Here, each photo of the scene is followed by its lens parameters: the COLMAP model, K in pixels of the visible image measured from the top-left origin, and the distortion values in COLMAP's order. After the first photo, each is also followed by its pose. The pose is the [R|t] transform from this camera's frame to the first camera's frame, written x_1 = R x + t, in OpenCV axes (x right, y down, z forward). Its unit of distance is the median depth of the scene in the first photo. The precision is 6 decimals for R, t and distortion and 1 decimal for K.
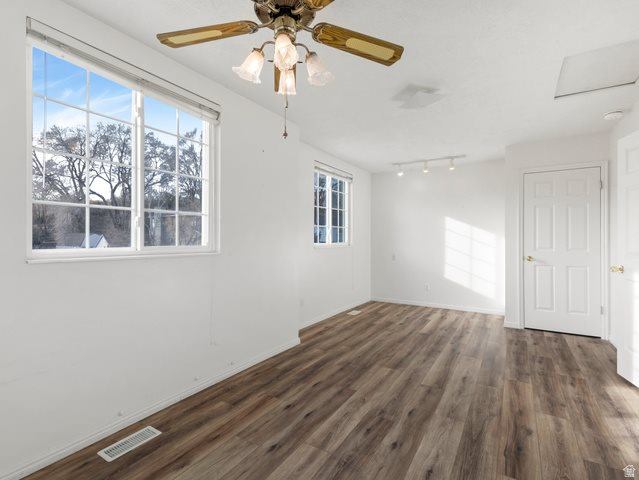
lens RADIAL K [[315.8, 0, 319.7], [0, 315.8, 239.5], [0, 0, 1]] dist [0.010618, 0.000282]
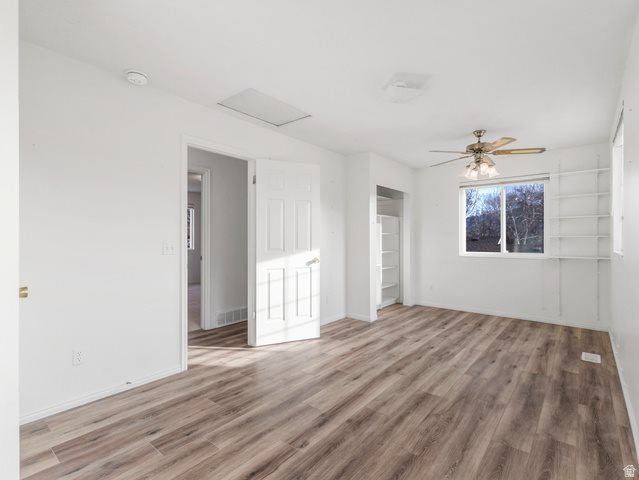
lens RADIAL K [[315.8, 0, 319.4], [0, 315.8, 239.3], [0, 0, 1]] dist [0.010618, 0.000282]
pose [[-0.990214, -0.002085, 0.139541, 0.471062], [-0.002159, 0.999998, -0.000375, -0.000577], [-0.139540, -0.000672, -0.990216, 2.184323]]
